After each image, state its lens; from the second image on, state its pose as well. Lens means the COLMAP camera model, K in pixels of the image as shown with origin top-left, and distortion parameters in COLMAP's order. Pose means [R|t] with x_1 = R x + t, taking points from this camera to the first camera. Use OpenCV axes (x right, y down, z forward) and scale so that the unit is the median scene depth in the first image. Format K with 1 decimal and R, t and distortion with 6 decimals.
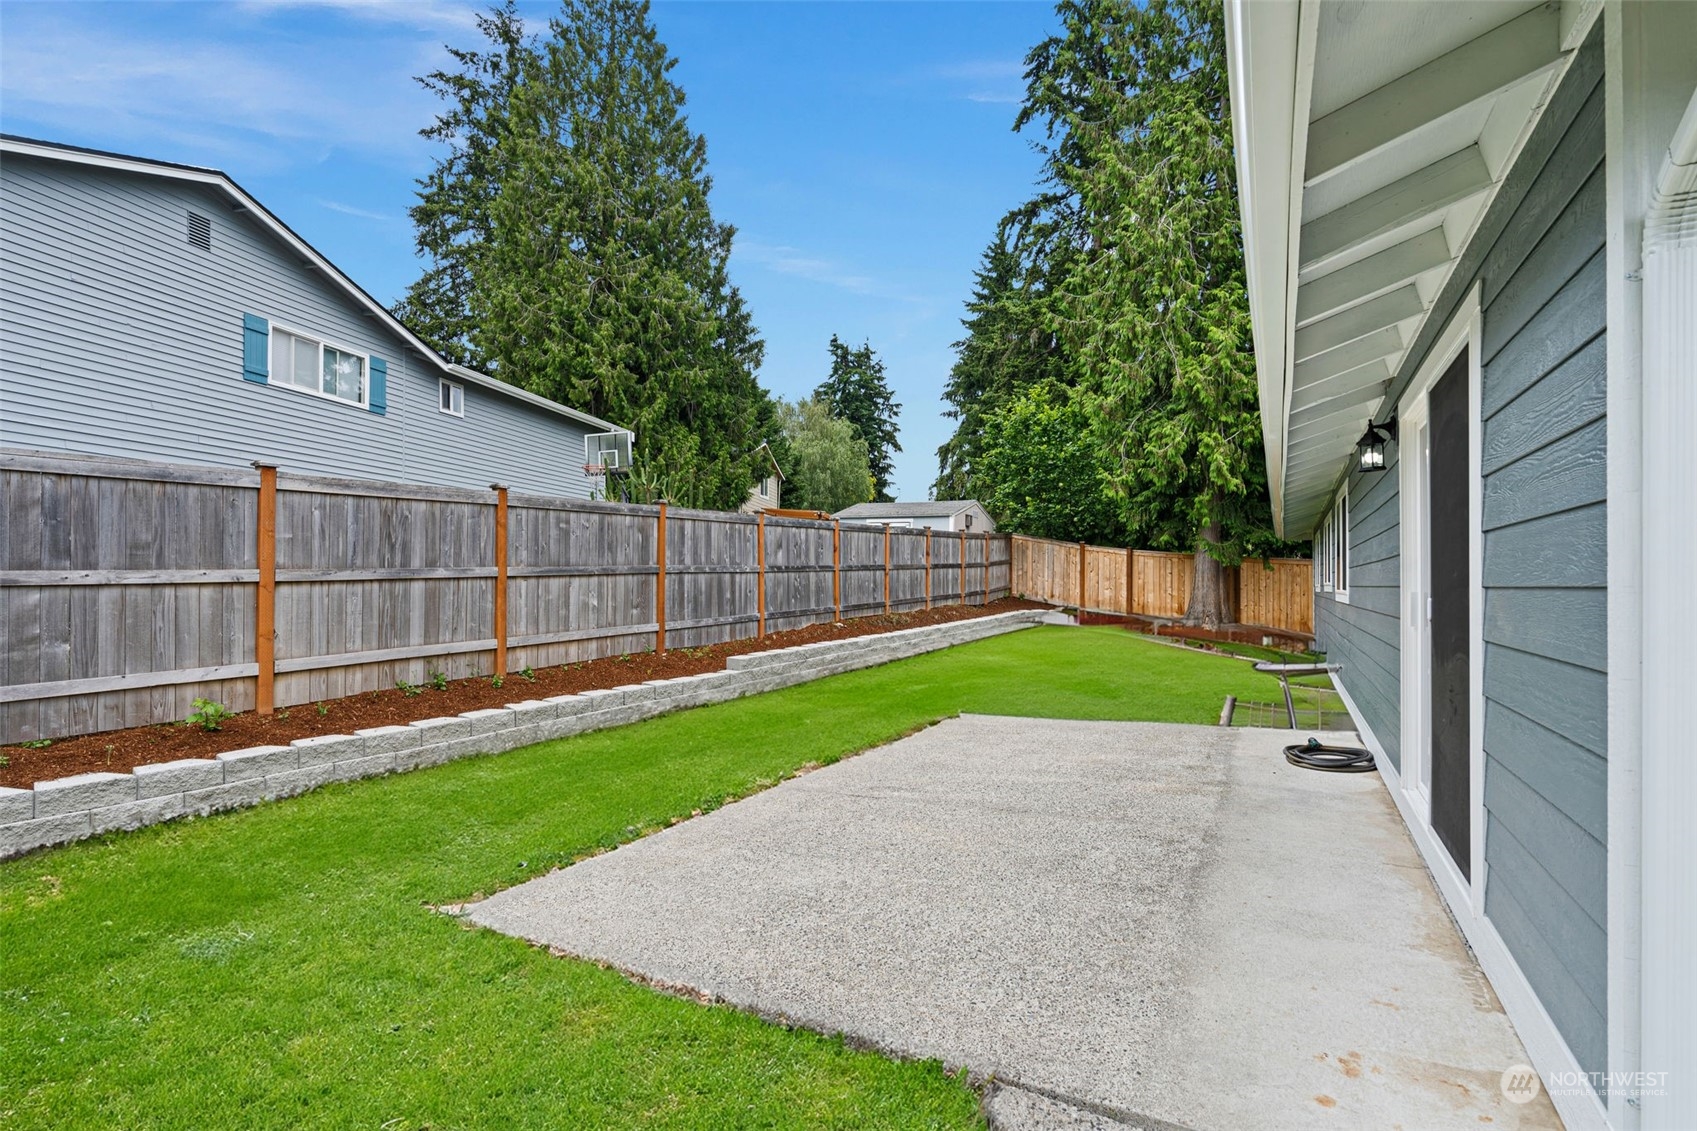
lens RADIAL K [[772.5, 0, 856.3], [0, 772.5, 576.0], [0, 0, 1]] dist [0.000678, 0.000012]
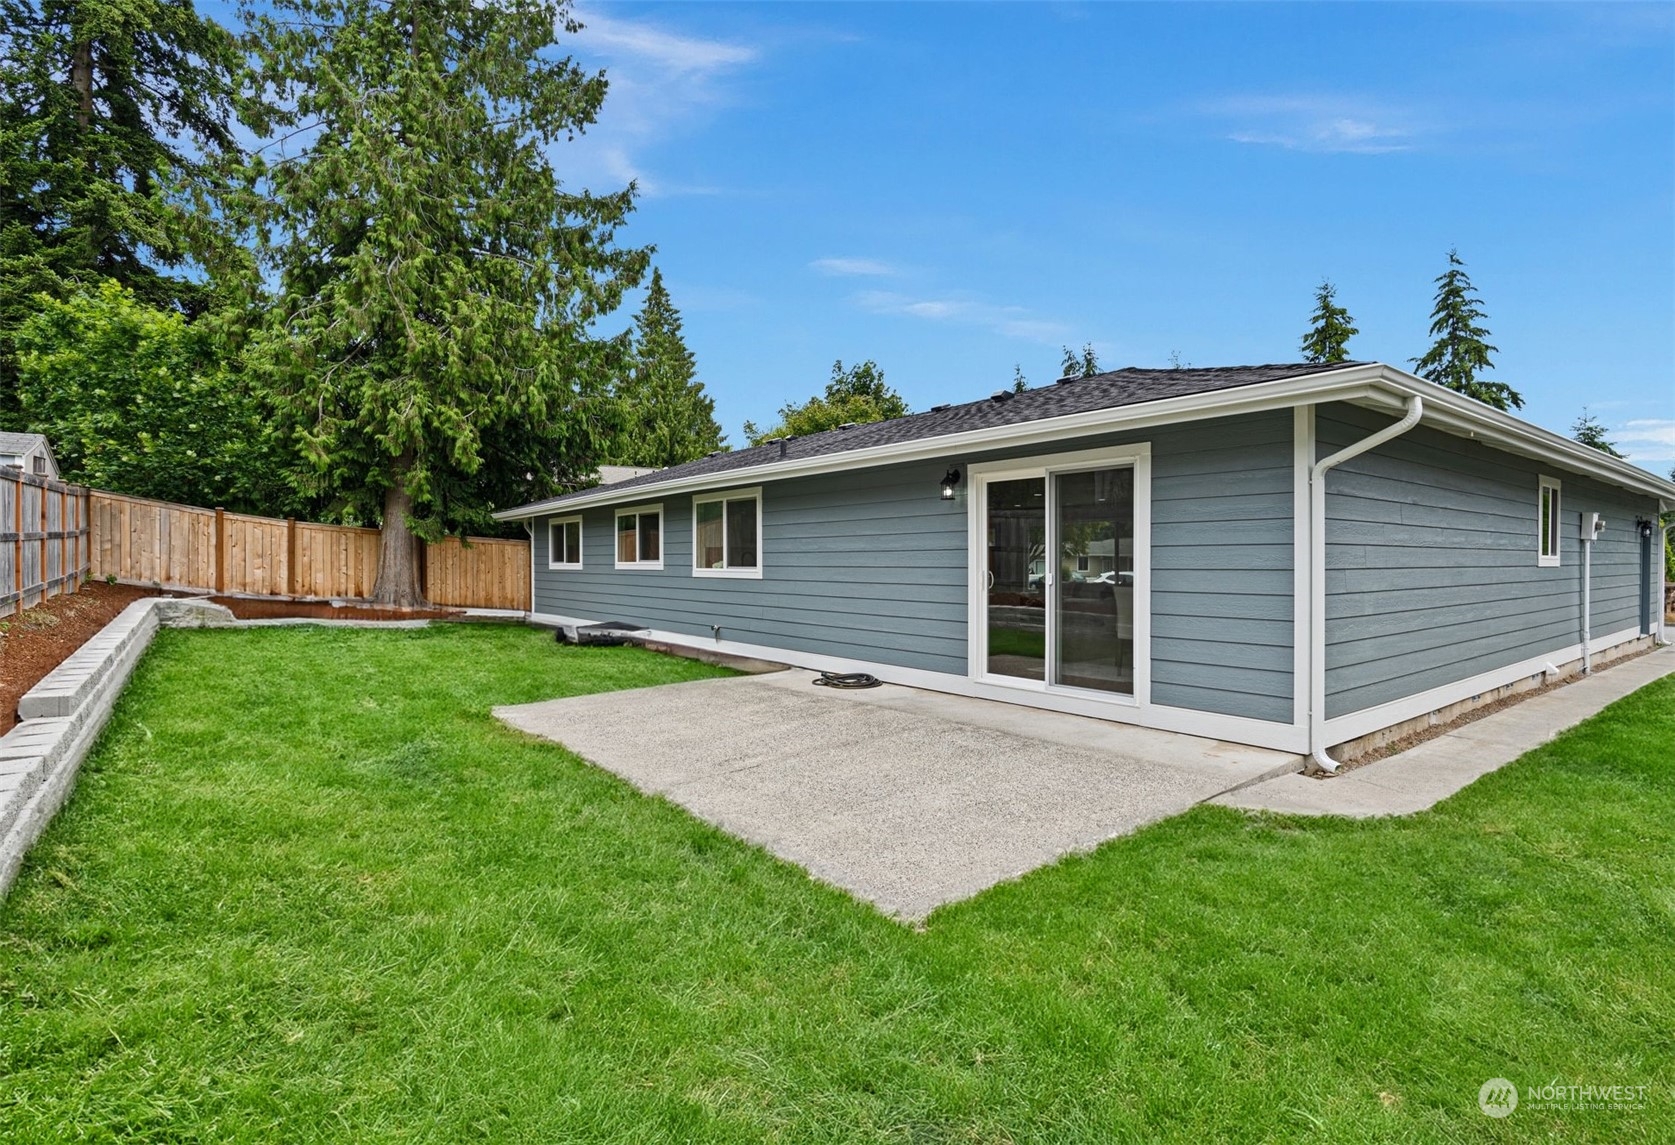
lens RADIAL K [[822.9, 0, 844.0], [0, 822.9, 565.6], [0, 0, 1]] dist [-0.000607, -0.000064]
pose [[0.384331, -0.006686, 0.923171, -0.237565], [-0.009467, 0.999893, 0.011182, -0.001377], [-0.923147, -0.013038, 0.384227, 0.107864]]
